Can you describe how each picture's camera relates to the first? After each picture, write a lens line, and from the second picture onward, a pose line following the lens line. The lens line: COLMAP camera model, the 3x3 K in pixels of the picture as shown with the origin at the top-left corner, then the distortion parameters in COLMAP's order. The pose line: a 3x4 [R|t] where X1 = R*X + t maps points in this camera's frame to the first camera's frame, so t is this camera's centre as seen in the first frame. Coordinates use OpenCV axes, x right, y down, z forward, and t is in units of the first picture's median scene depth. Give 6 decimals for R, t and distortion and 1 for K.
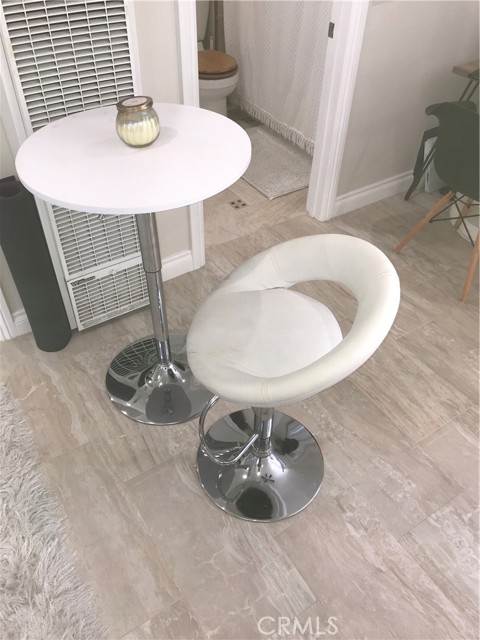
lens RADIAL K [[523.6, 0, 238.9], [0, 523.6, 319.7], [0, 0, 1]] dist [0.005112, -0.003914]
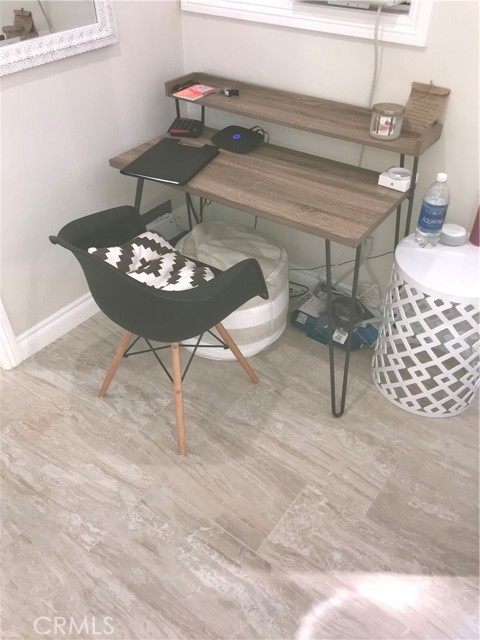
lens RADIAL K [[523.6, 0, 240.3], [0, 523.6, 319.9], [0, 0, 1]] dist [0.005112, -0.003914]
pose [[0.938739, -0.230043, 0.256613, 0.335152], [0.248011, 0.967950, -0.039546, -0.163556], [-0.239291, 0.100766, 0.965705, 0.202493]]
